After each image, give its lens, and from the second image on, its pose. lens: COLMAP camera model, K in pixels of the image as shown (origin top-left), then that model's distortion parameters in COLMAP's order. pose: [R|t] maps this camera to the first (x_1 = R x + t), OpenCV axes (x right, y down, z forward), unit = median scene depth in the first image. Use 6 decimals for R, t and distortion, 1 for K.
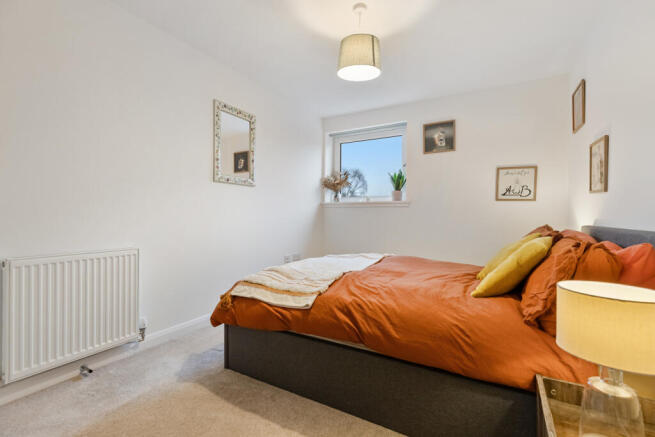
lens RADIAL K [[297.4, 0, 327.2], [0, 297.4, 214.9], [0, 0, 1]] dist [0.001772, 0.000207]
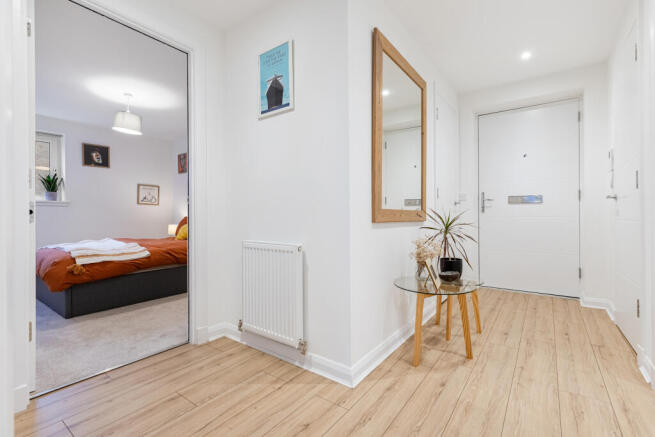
lens RADIAL K [[295.0, 0, 327.5], [0, 295.0, 218.5], [0, 0, 1]] dist [0.002326, 0.000242]
pose [[0.110400, -0.012641, 0.993807, -0.959663], [0.007461, 0.999901, 0.011890, 0.019392], [-0.993859, 0.006102, 0.110483, -0.221148]]
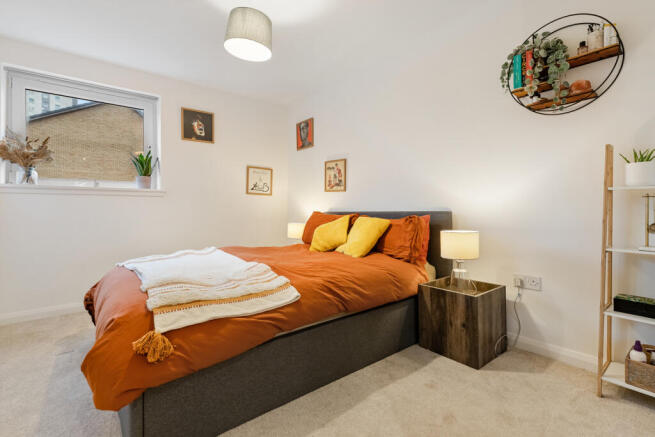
lens RADIAL K [[303.2, 0, 326.7], [0, 303.2, 210.4], [0, 0, 1]] dist [-0.000146, 0.000040]
pose [[0.362293, -0.003469, 0.932058, -0.446482], [0.005872, 0.999982, 0.001439, 0.017562], [-0.932046, 0.004952, 0.362306, 0.282875]]
